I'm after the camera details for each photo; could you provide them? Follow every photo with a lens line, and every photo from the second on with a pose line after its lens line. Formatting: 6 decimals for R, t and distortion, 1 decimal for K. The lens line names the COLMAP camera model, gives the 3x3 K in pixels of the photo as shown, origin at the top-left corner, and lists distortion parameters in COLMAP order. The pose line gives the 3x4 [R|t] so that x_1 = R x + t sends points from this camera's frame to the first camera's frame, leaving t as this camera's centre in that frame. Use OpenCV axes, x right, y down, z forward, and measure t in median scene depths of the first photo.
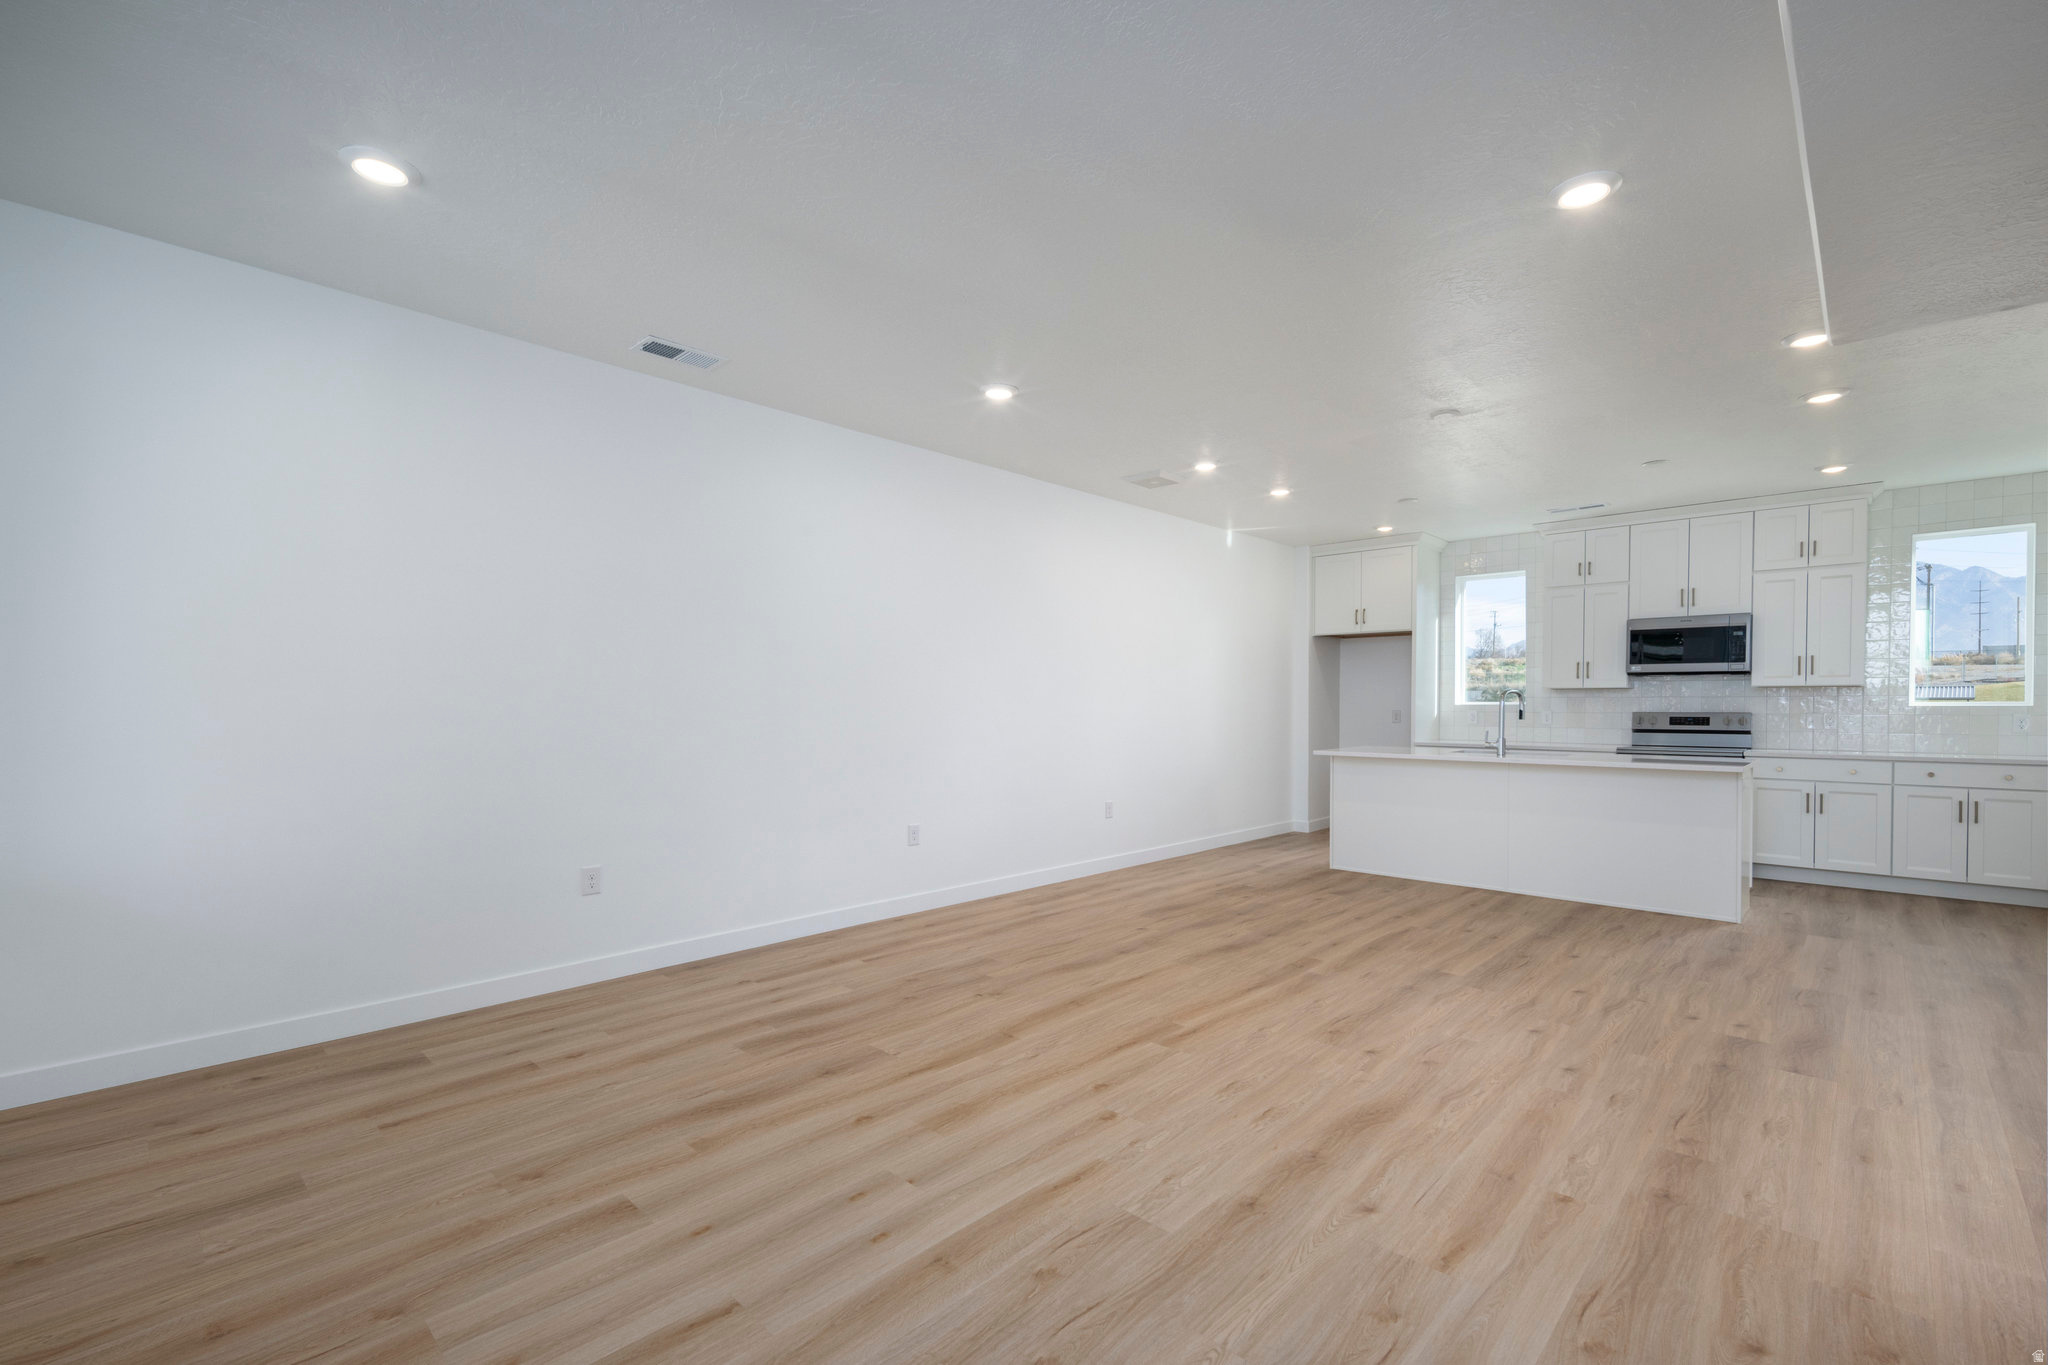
lens RADIAL K [[902.0, 0, 1021.9], [0, 902.0, 713.0], [0, 0, 1]] dist [0.000884, -0.000079]
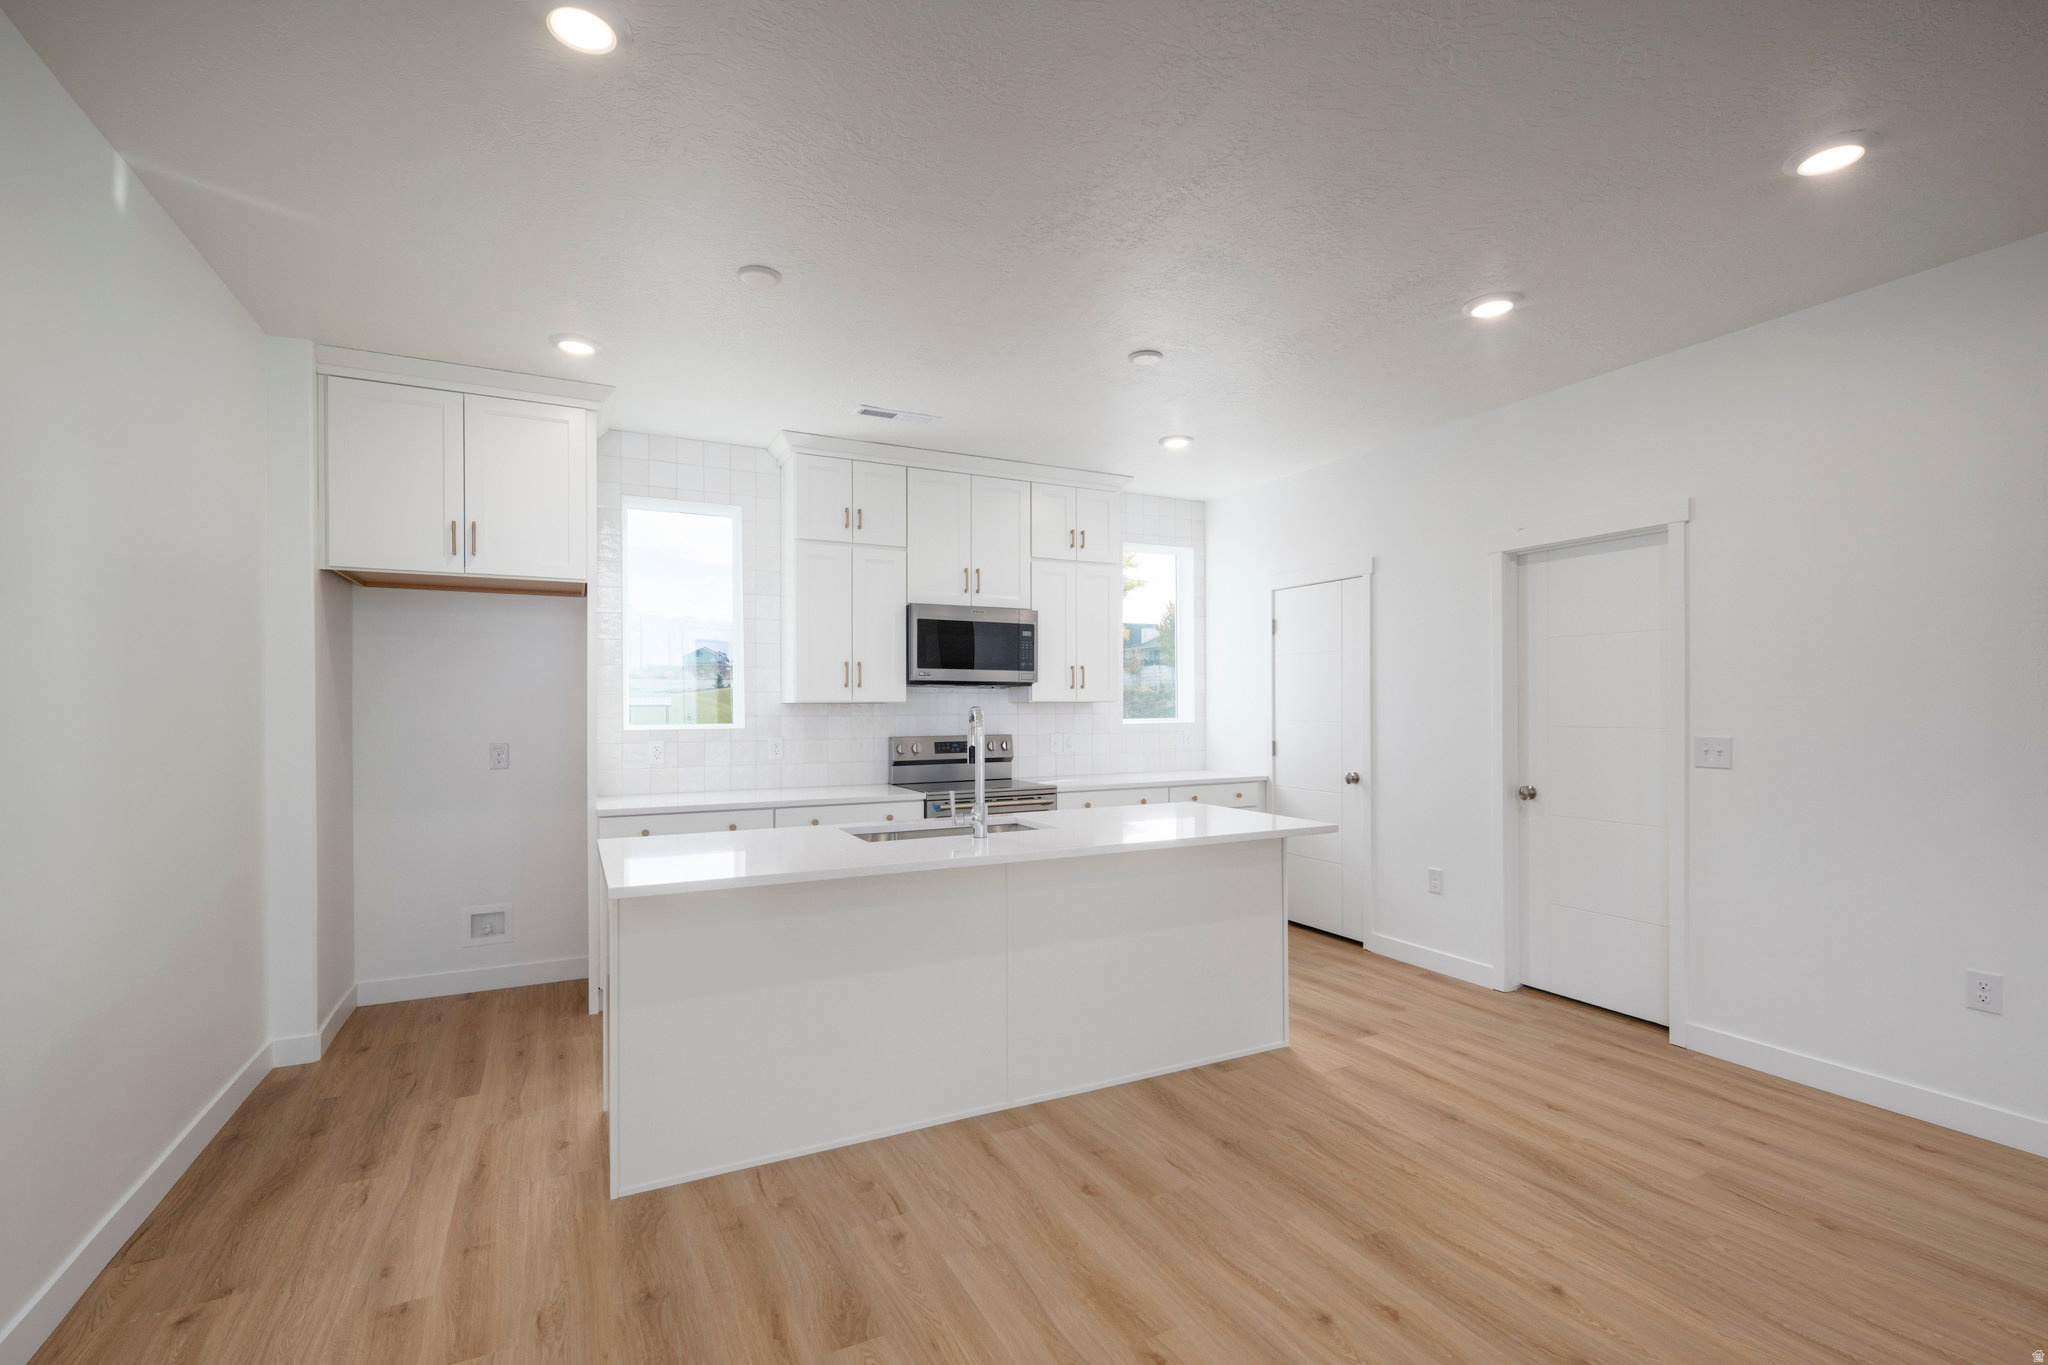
lens RADIAL K [[902.0, 0, 1021.9], [0, 902.0, 713.0], [0, 0, 1]] dist [0.000884, -0.000079]
pose [[0.337945, -0.005298, 0.941151, 0.099419], [0.016681, 0.999861, -0.000361, -0.032651], [-0.941018, 0.015821, 0.337986, 1.222844]]
